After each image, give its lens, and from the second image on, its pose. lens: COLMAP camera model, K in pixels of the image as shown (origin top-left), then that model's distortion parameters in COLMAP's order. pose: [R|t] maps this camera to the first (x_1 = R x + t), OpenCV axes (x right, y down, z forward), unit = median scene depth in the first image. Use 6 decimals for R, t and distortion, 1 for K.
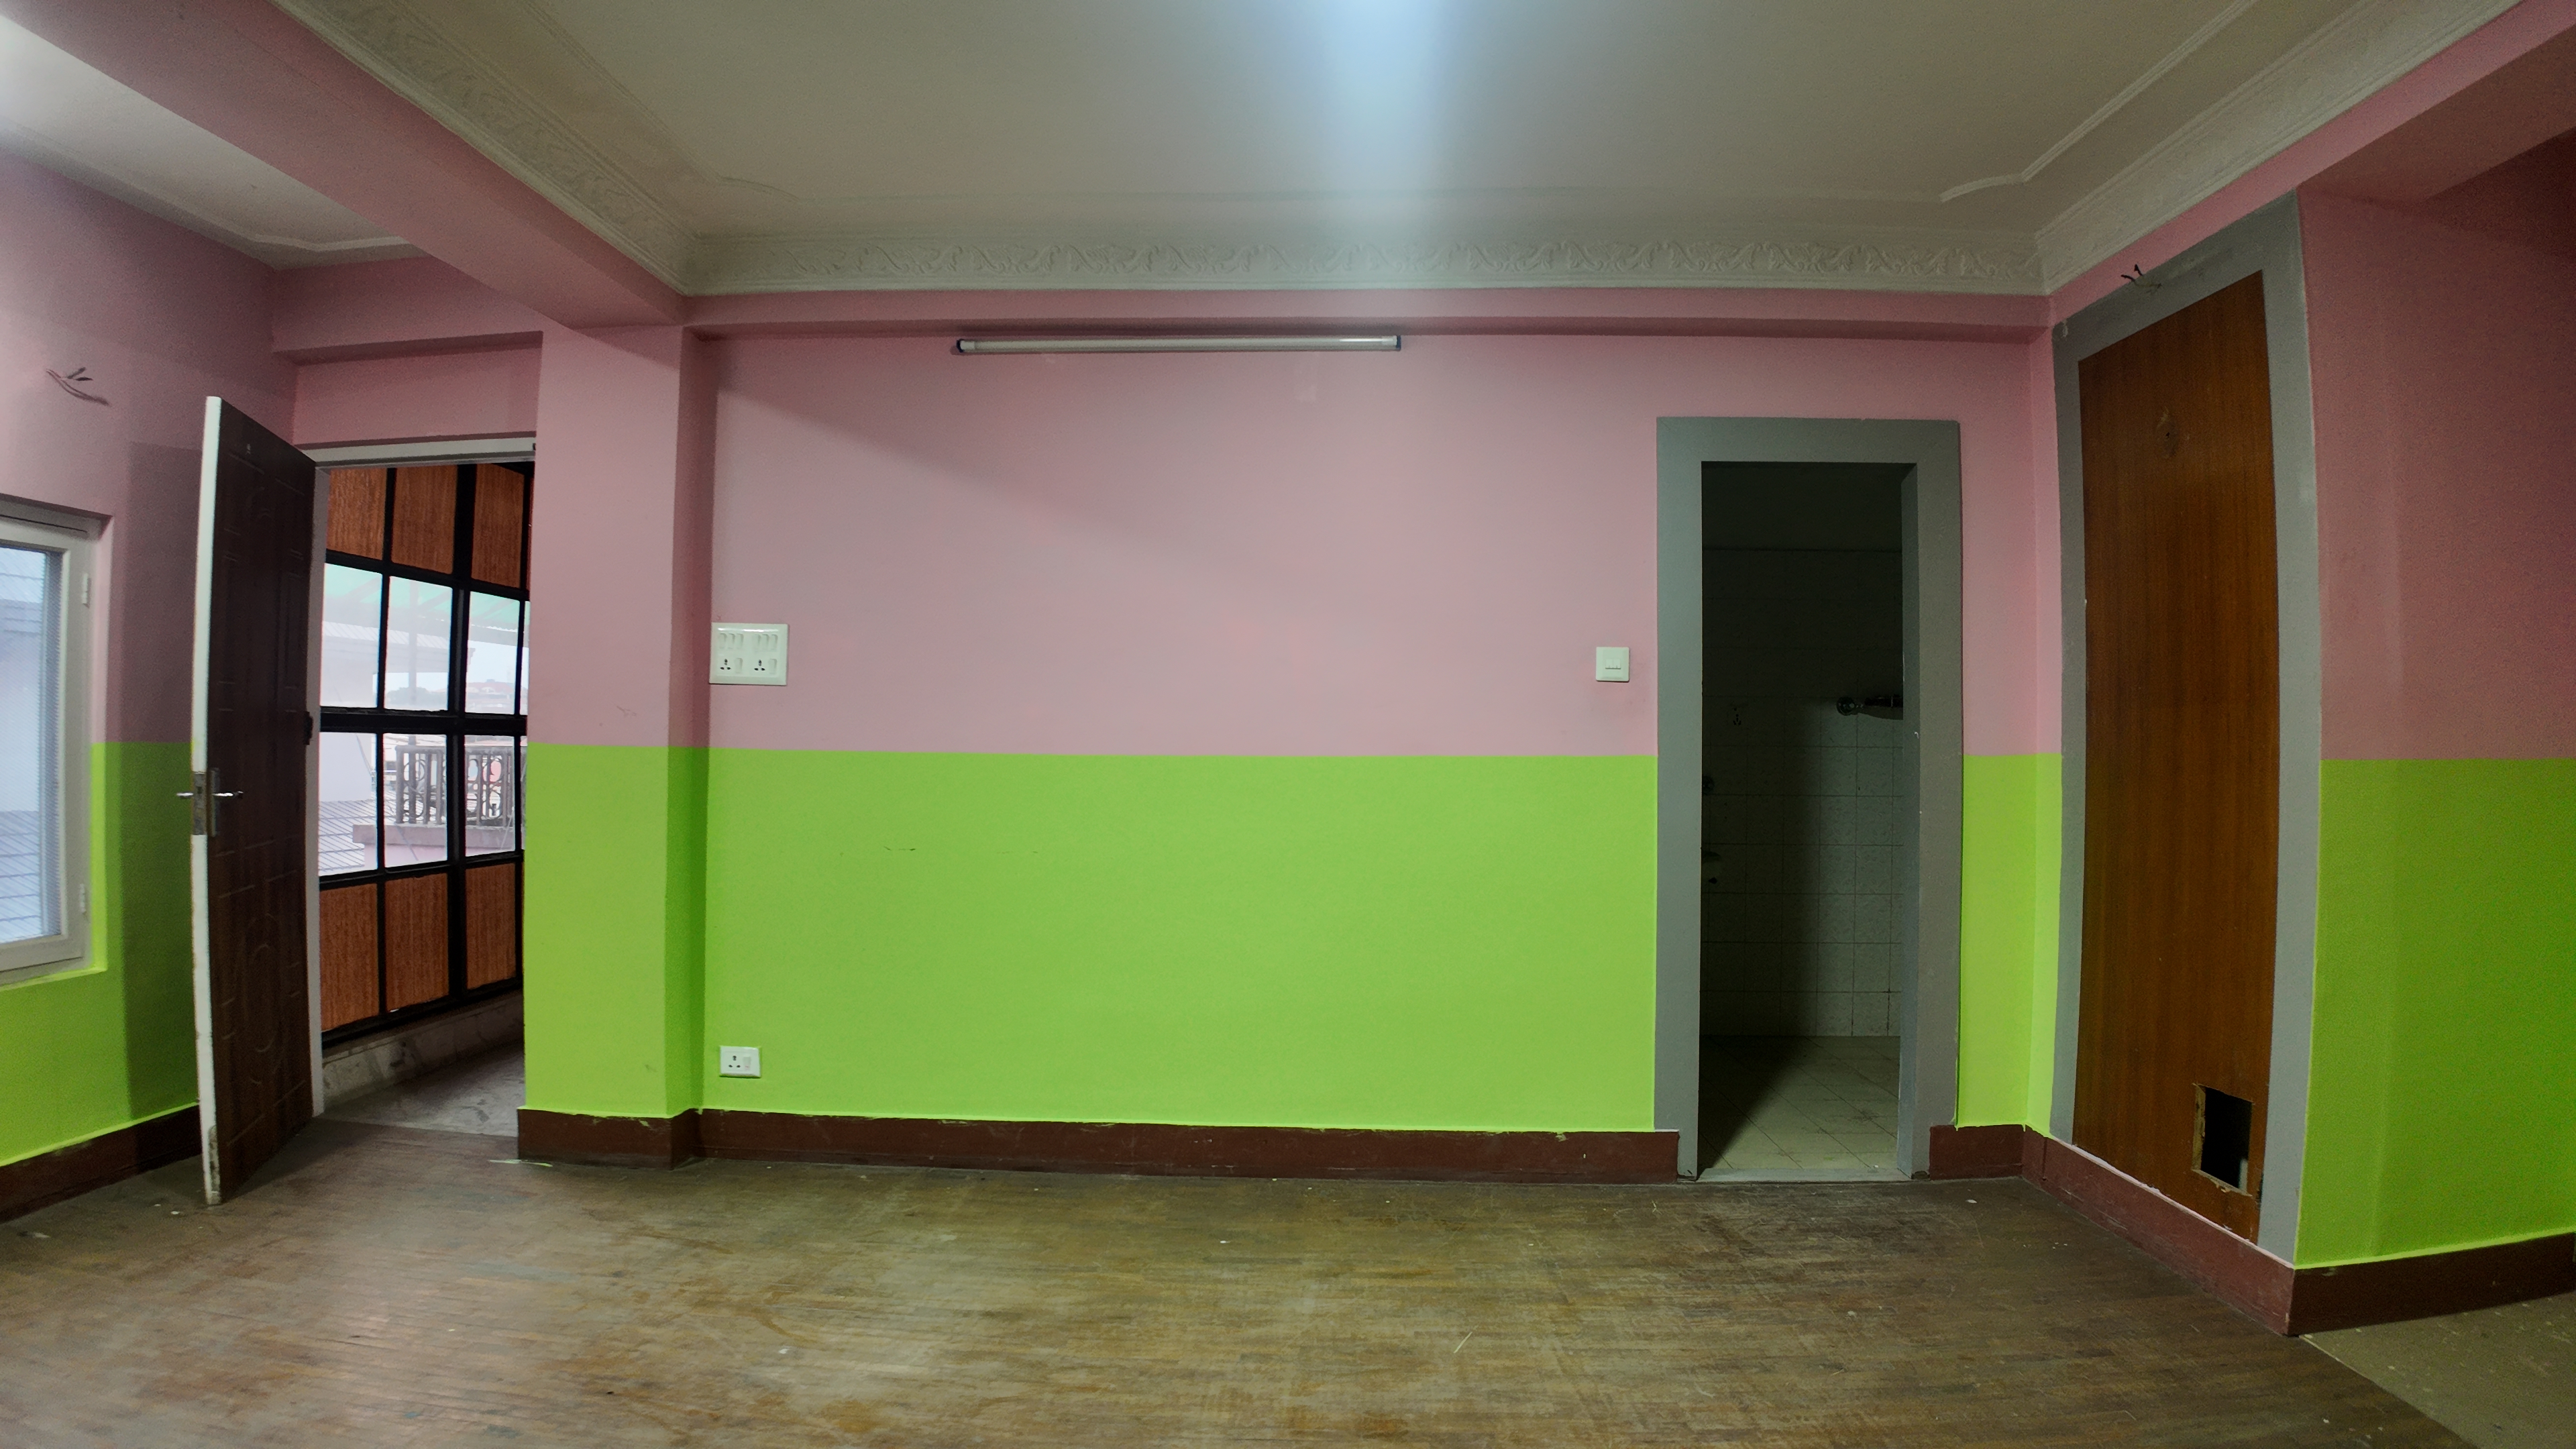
lens RADIAL K [[1439.9, 0, 1288.0], [0, 1439.9, 724.5], [0, 0, 1]] dist [-0.112937, 0.000132]
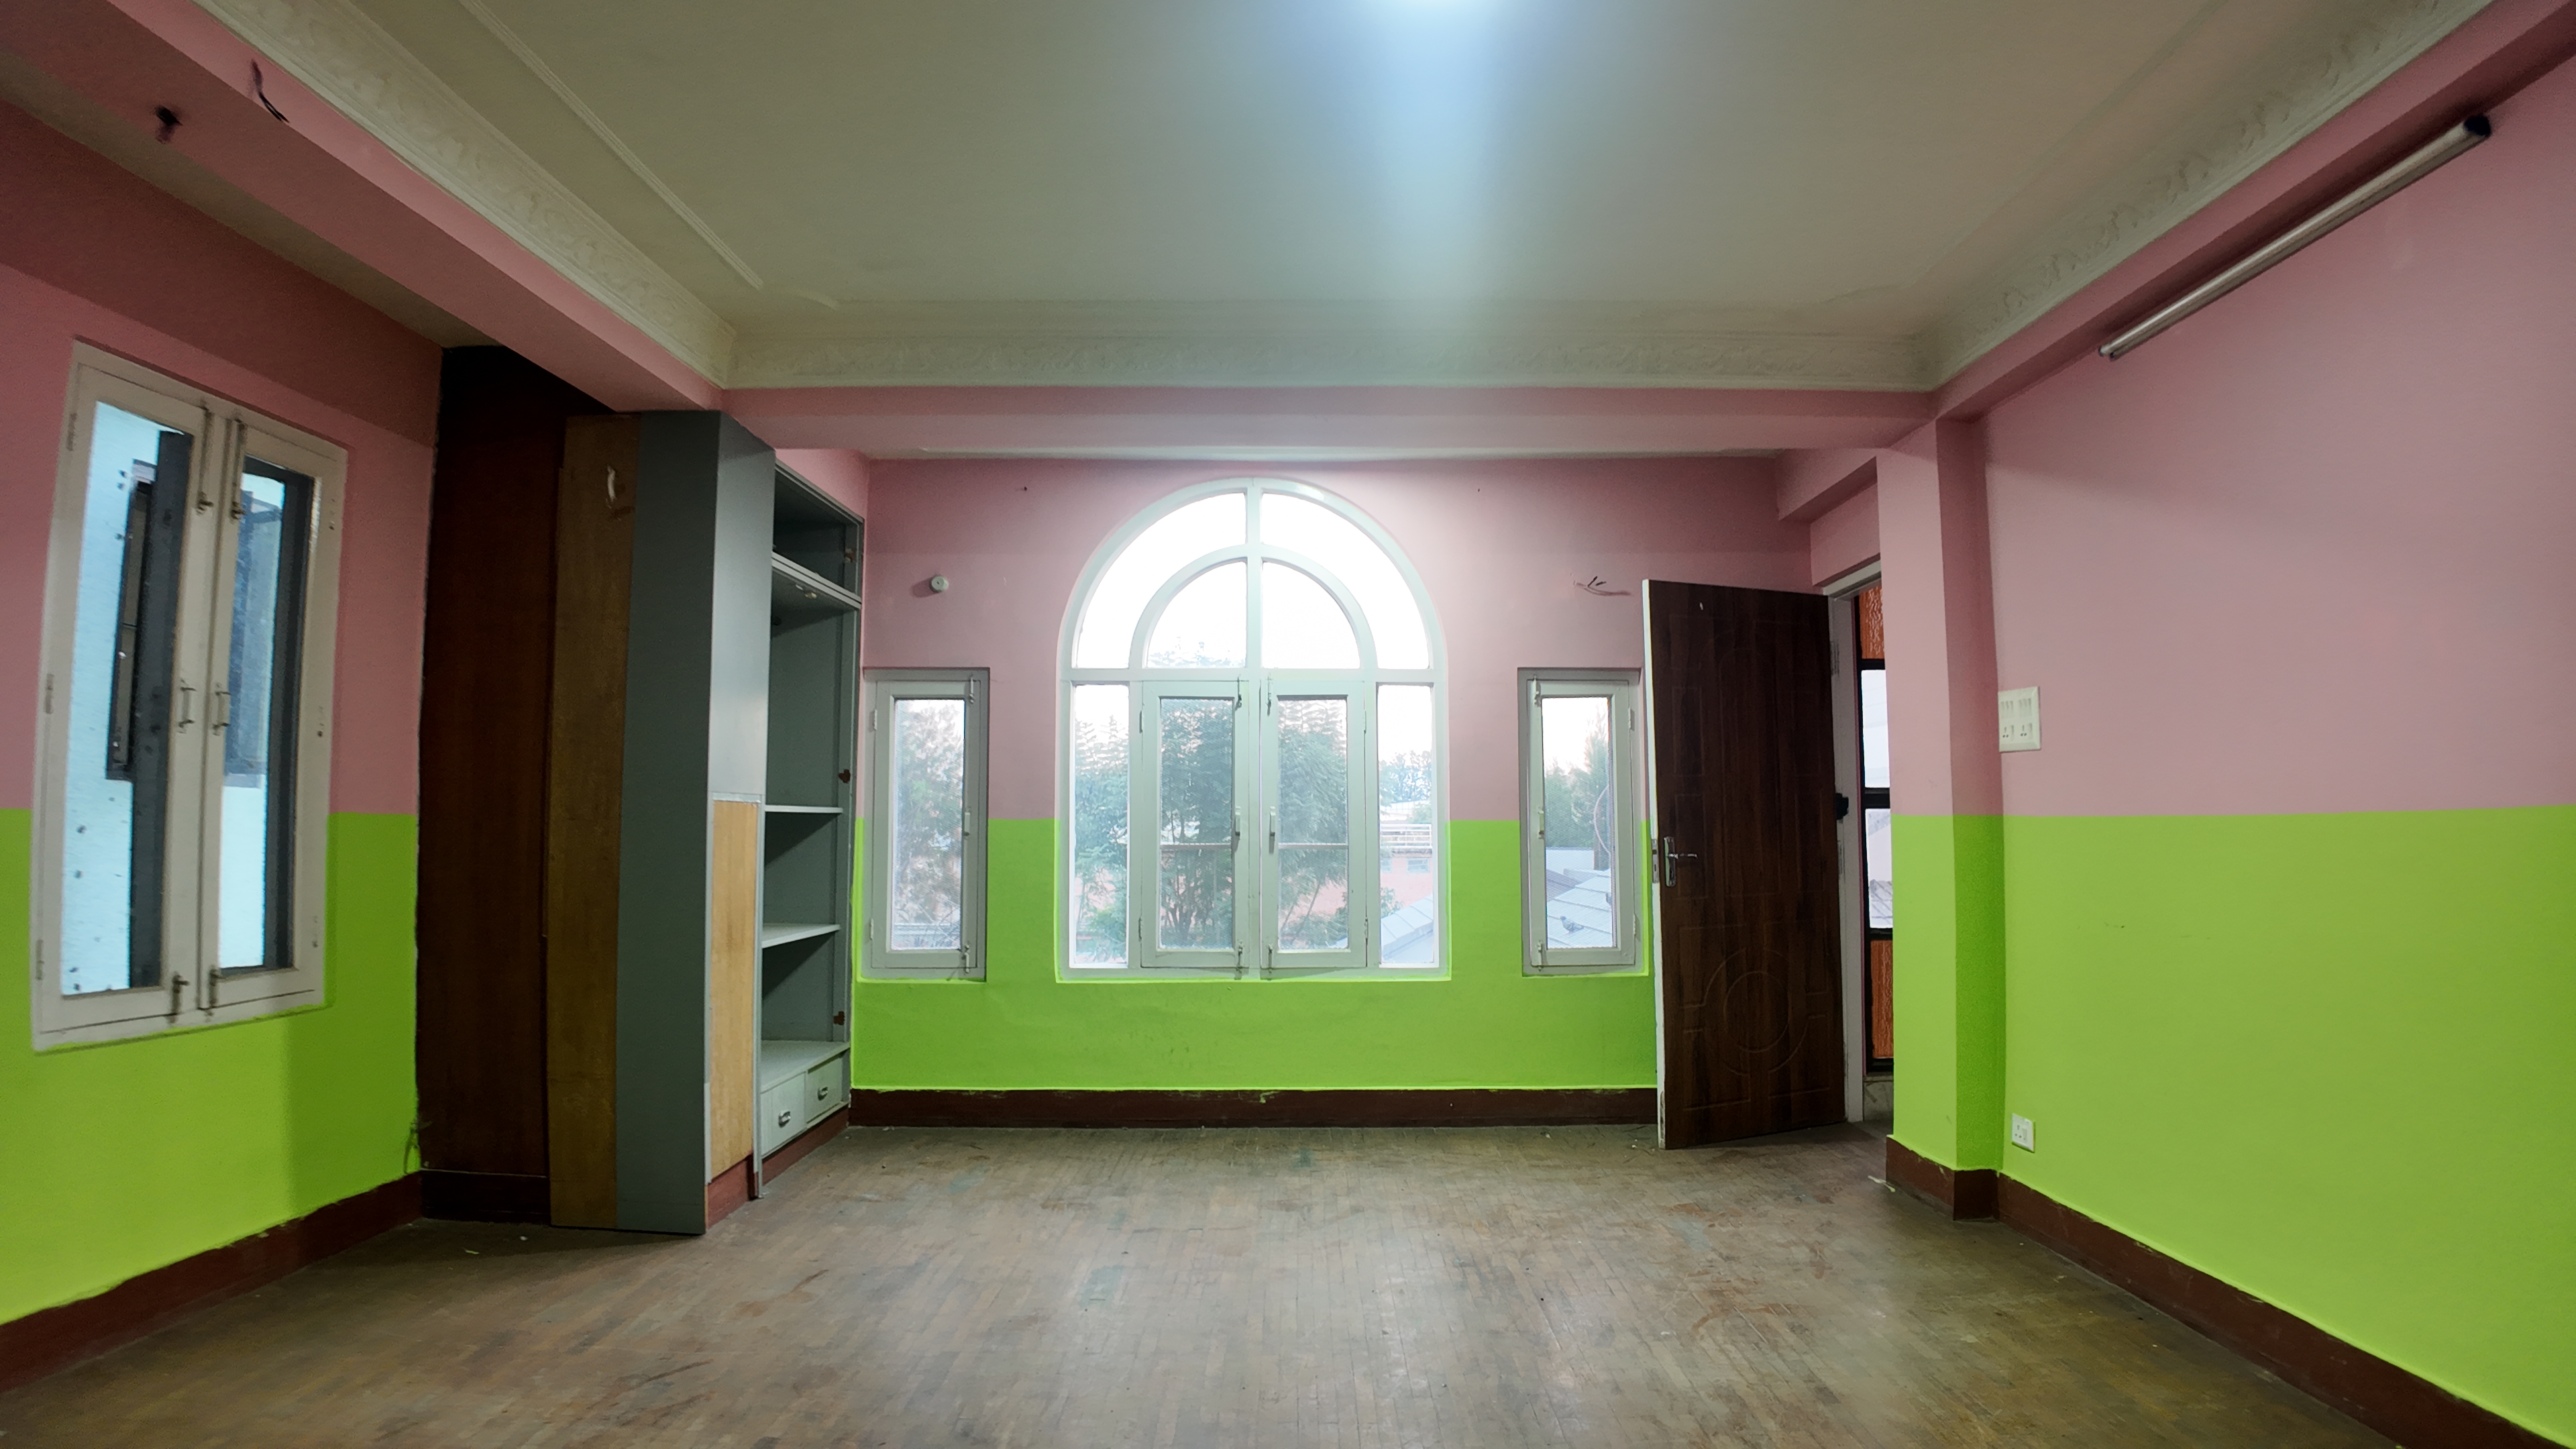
lens RADIAL K [[1439.9, 0, 1288.0], [0, 1439.9, 724.5], [0, 0, 1]] dist [-0.112937, 0.000132]
pose [[0.015007, -0.080414, -0.996649, 0.693196], [0.016805, 0.996640, -0.080160, 0.027468], [0.999746, -0.015545, 0.016308, 0.557498]]
